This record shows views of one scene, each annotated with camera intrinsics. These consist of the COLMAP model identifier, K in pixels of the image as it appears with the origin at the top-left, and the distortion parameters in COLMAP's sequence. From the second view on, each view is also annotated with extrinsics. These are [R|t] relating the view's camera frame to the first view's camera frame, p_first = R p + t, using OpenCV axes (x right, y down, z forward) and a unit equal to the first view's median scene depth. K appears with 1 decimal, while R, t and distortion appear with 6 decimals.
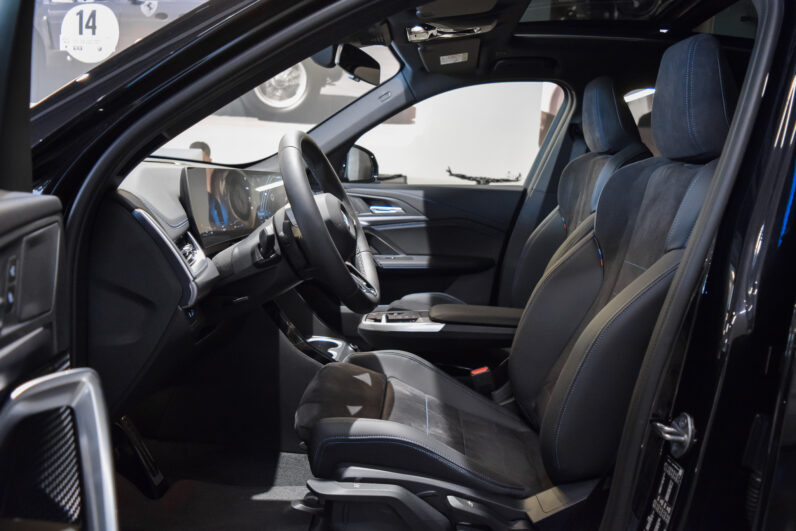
lens RADIAL K [[621.5, 0, 398.0], [0, 621.5, 265.5], [0, 0, 1]] dist [-0.094642, 0.015086]
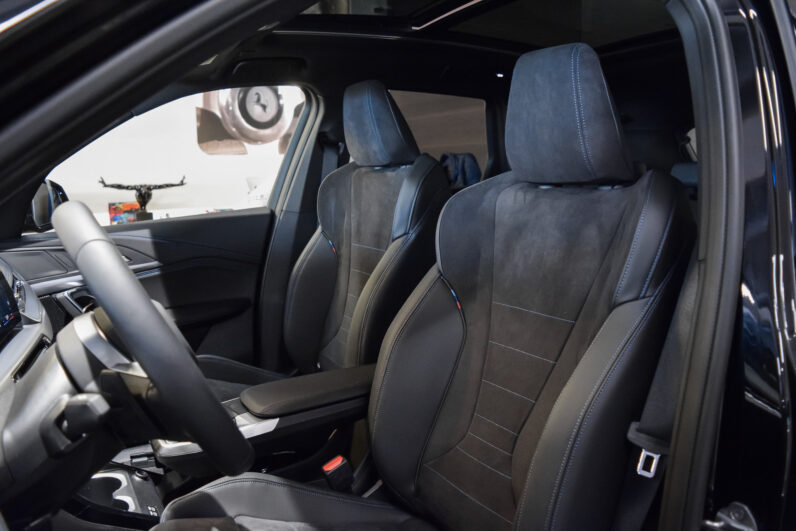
lens RADIAL K [[621.5, 0, 398.0], [0, 621.5, 265.5], [0, 0, 1]] dist [-0.094642, 0.015086]
pose [[0.833156, -0.165363, 0.527736, -0.116273], [0.155231, 0.985814, 0.063831, -0.079129], [-0.530805, 0.028740, 0.847007, 0.190308]]
